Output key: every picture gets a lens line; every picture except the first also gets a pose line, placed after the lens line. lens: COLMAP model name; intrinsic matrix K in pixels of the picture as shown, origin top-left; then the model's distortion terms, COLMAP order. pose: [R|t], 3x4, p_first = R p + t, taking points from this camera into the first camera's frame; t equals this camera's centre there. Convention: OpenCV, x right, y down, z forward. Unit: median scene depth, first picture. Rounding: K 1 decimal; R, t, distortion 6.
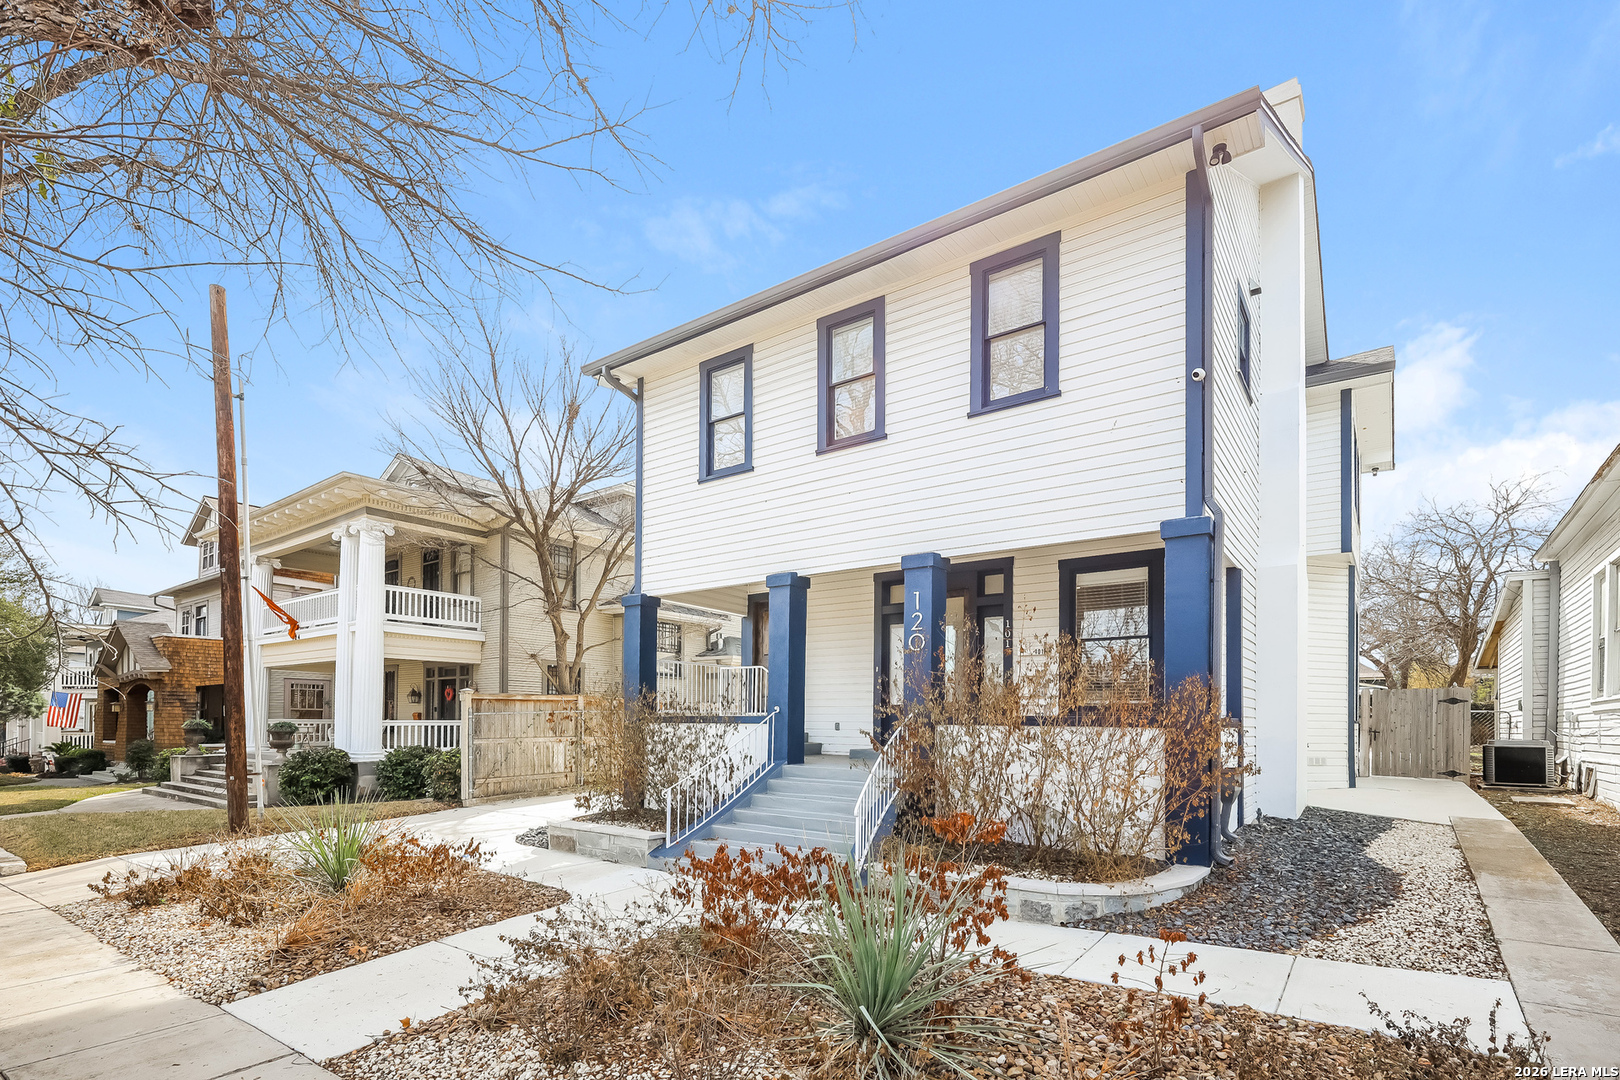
lens RADIAL K [[755.7, 0, 810.0], [0, 755.7, 540.0], [0, 0, 1]] dist [-0.001529, -0.000096]
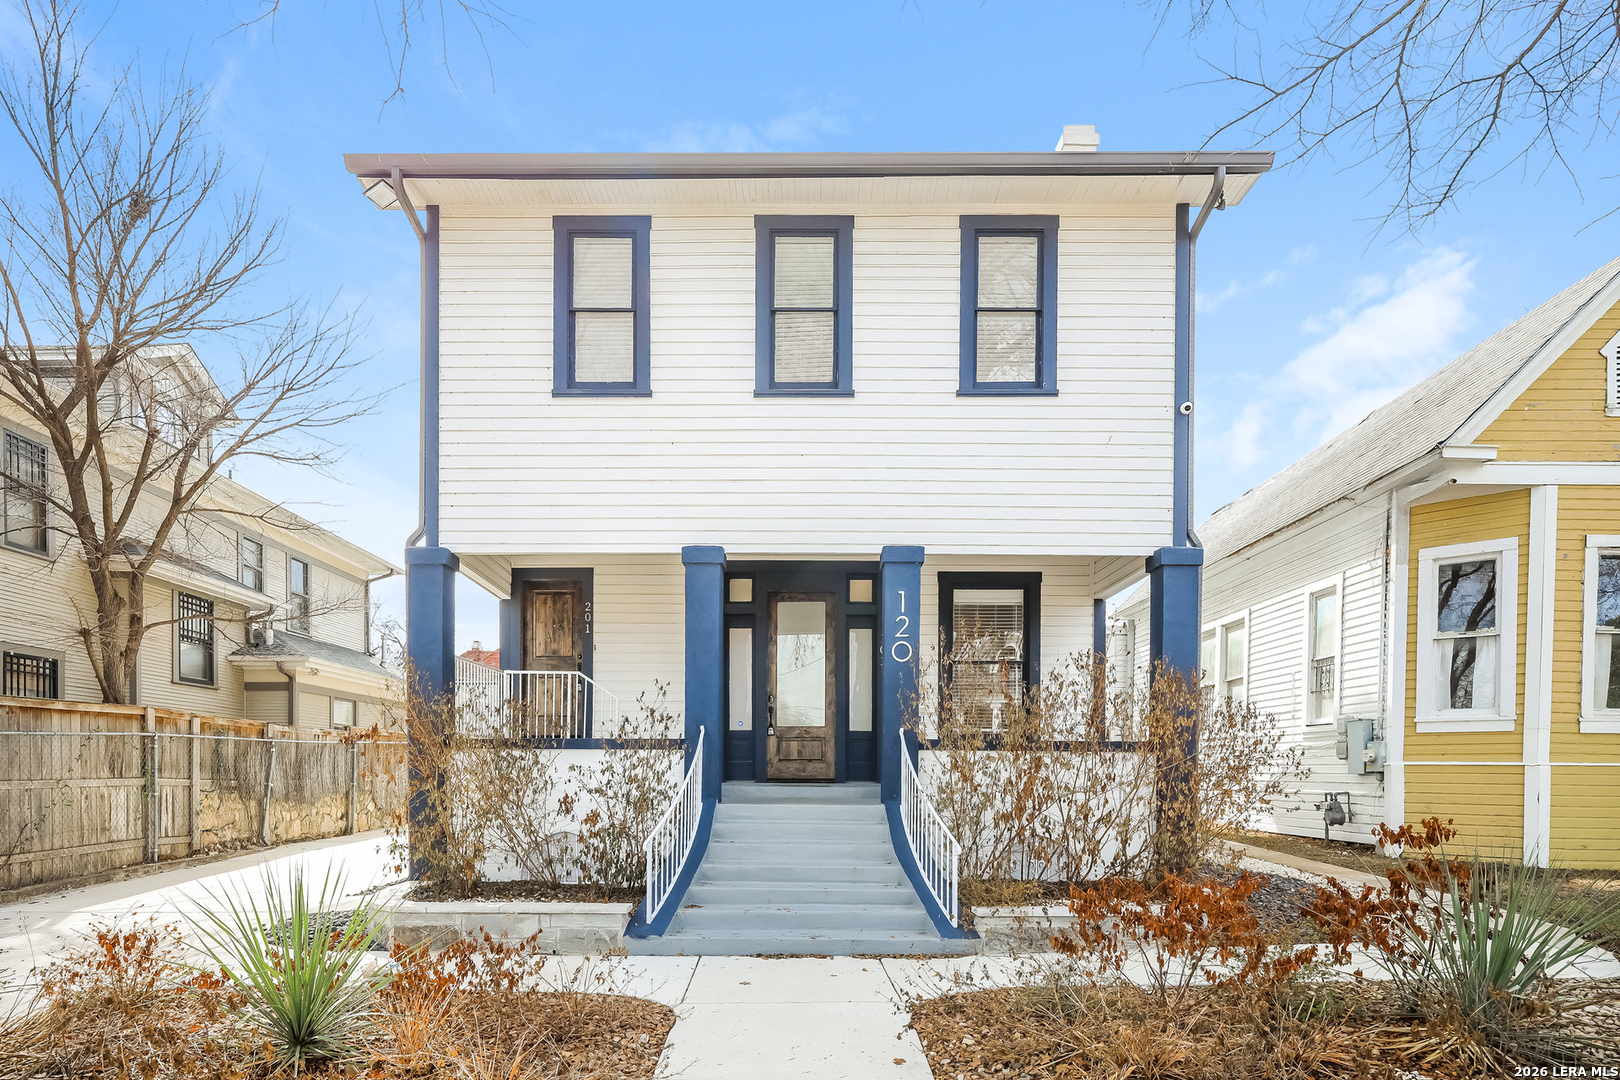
lens RADIAL K [[828.9, 0, 809.6], [0, 828.9, 595.0], [0, 0, 1]] dist [0.005254, 0.001484]
pose [[0.809215, 0.101499, 0.578679, -0.368776], [-0.132501, 0.991117, 0.011447, 0.061033], [-0.572376, -0.085938, 0.815475, 0.257266]]
